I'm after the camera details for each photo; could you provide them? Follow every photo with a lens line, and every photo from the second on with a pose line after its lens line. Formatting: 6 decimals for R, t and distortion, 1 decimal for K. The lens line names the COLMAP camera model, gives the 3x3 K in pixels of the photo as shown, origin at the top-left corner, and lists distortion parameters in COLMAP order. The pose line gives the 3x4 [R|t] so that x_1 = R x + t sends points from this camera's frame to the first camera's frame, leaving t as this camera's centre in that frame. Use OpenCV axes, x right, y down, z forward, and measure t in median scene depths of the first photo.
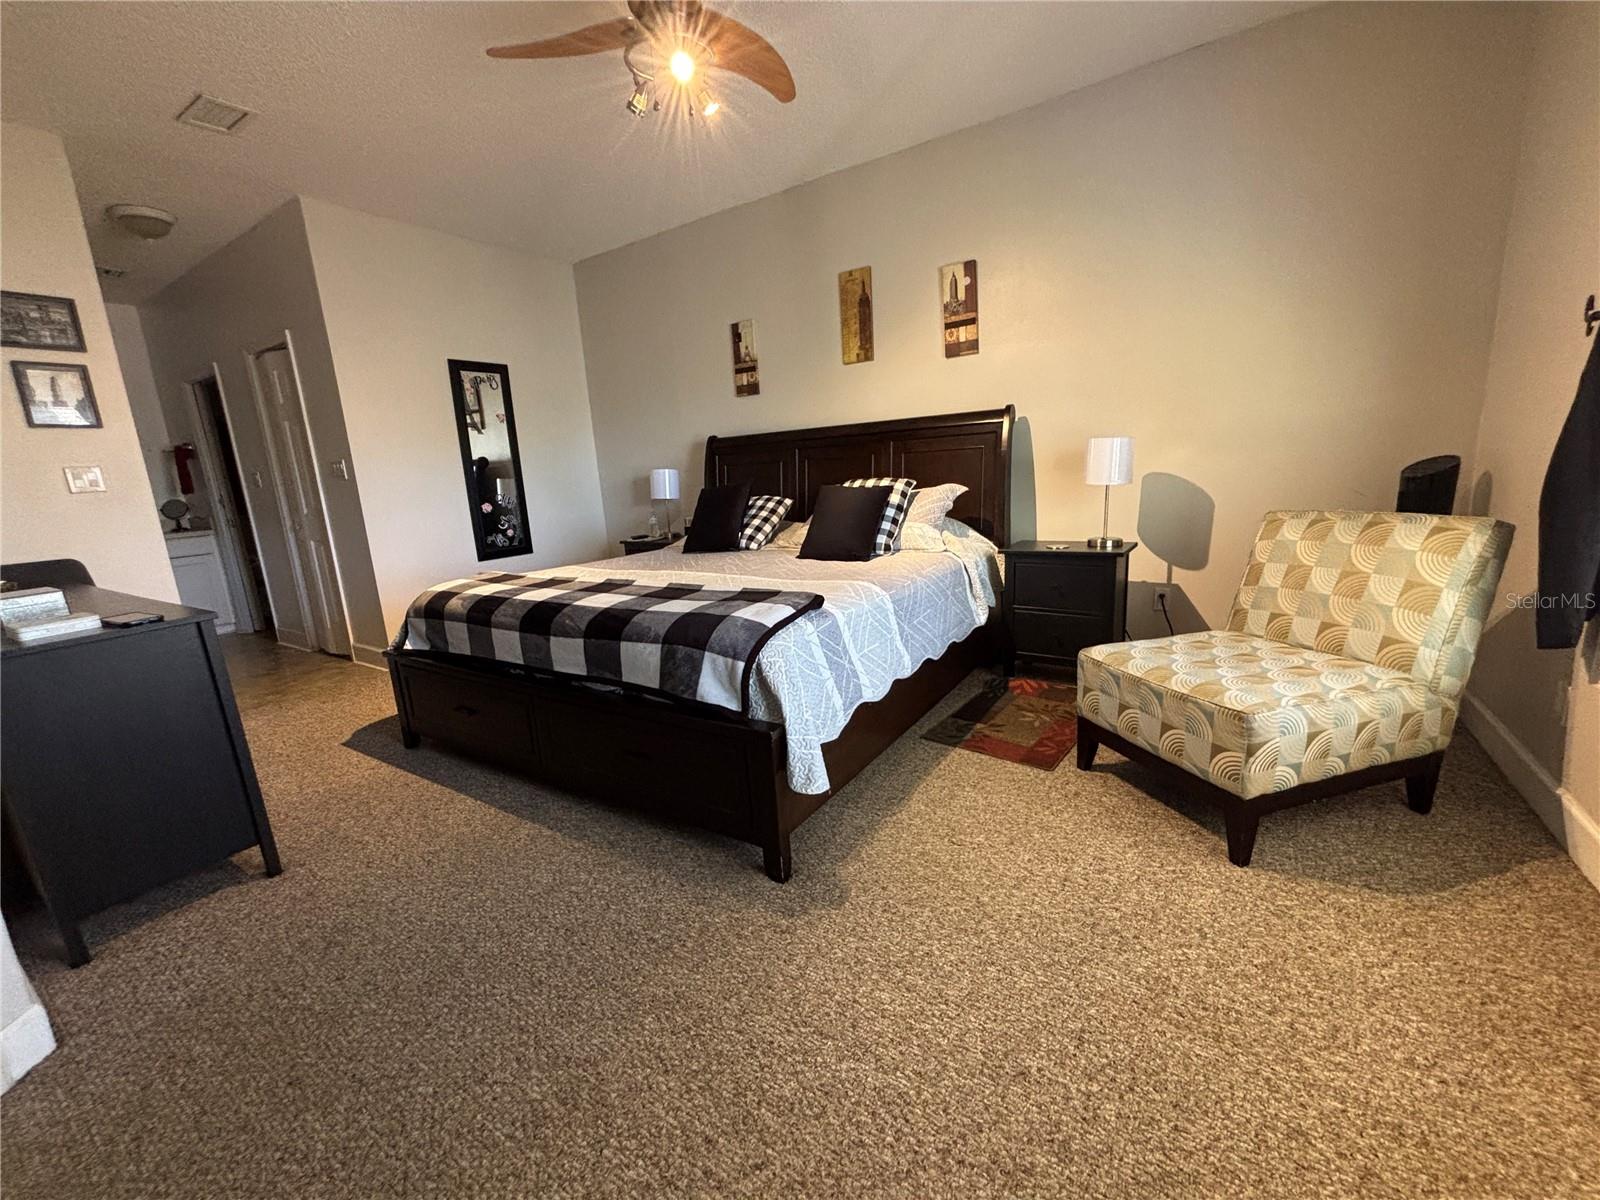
lens RADIAL K [[644.7, 0, 800.5], [0, 644.7, 603.3], [0, 0, 1]] dist [0.001642, 0.000824]
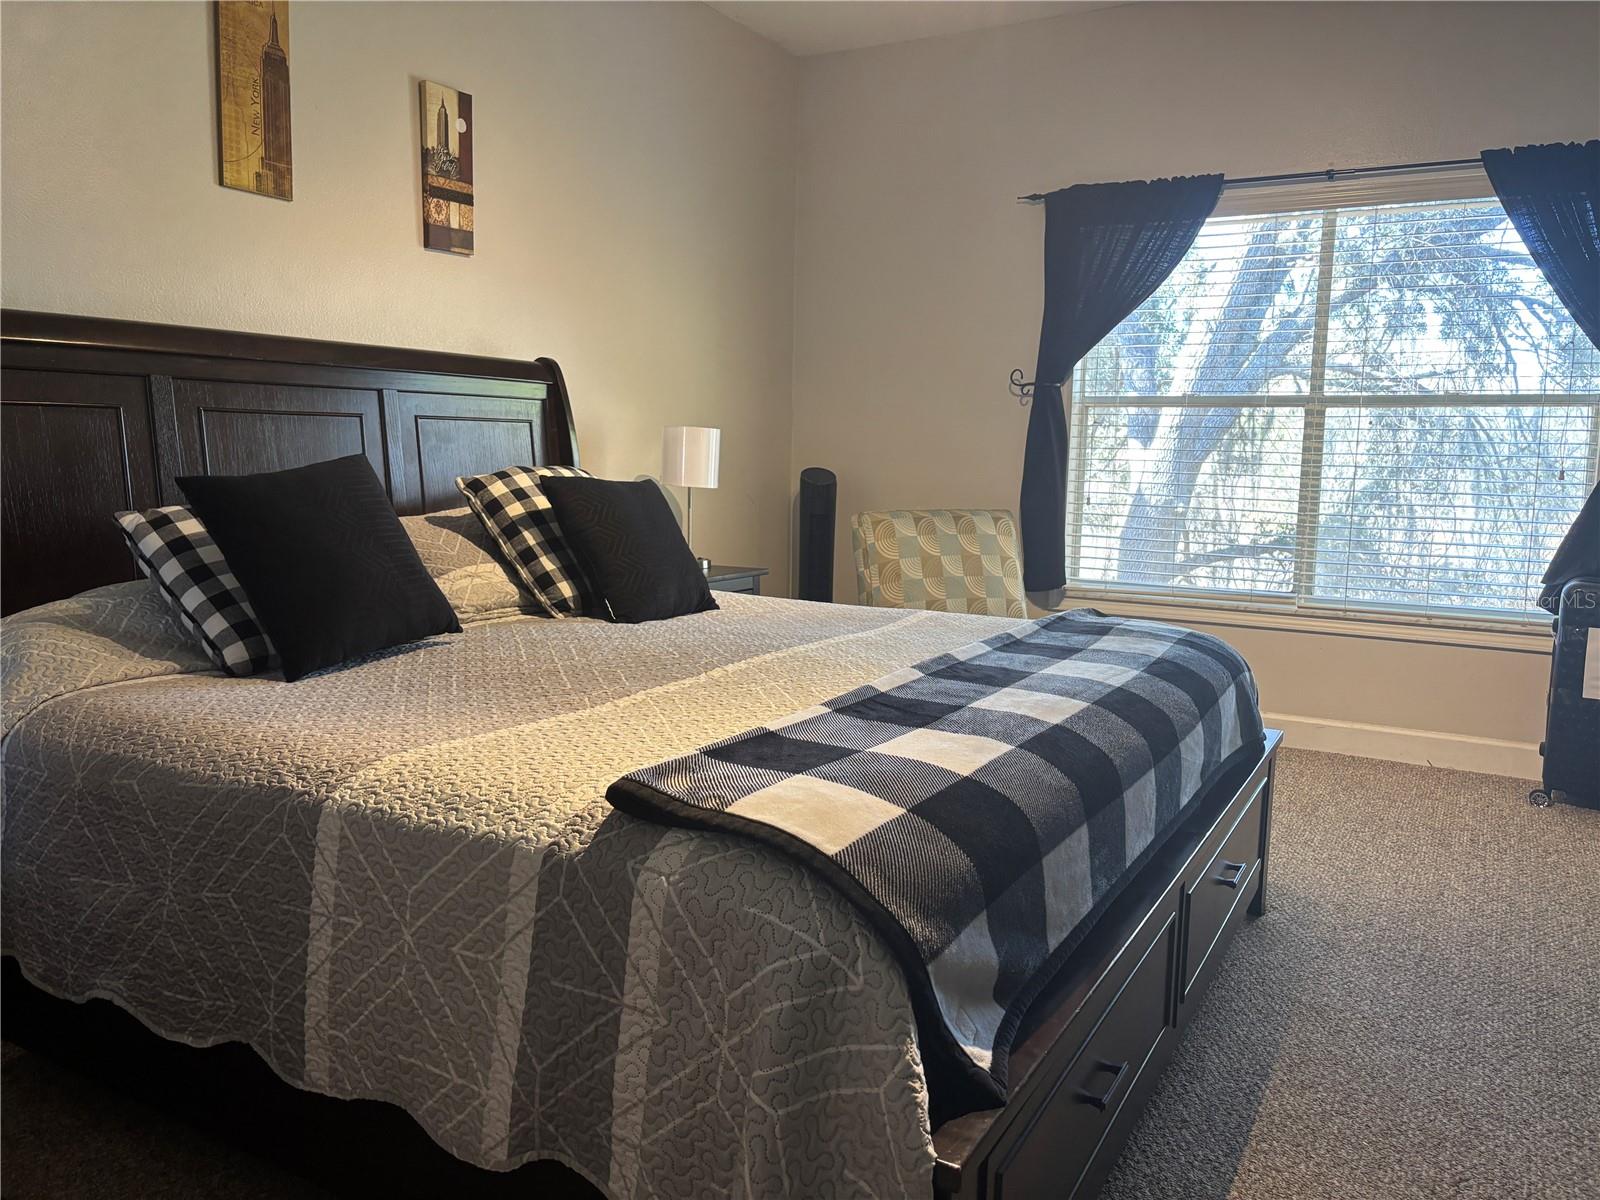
lens RADIAL K [[1210.6, 0, 798.8], [0, 1210.6, 596.9], [0, 0, 1]] dist [0.048332, -0.028262]
pose [[-0.064179, -0.069374, 0.995524, -0.829867], [0.188568, 0.978767, 0.080363, -0.125959], [-0.979961, 0.192881, -0.049735, 0.826169]]
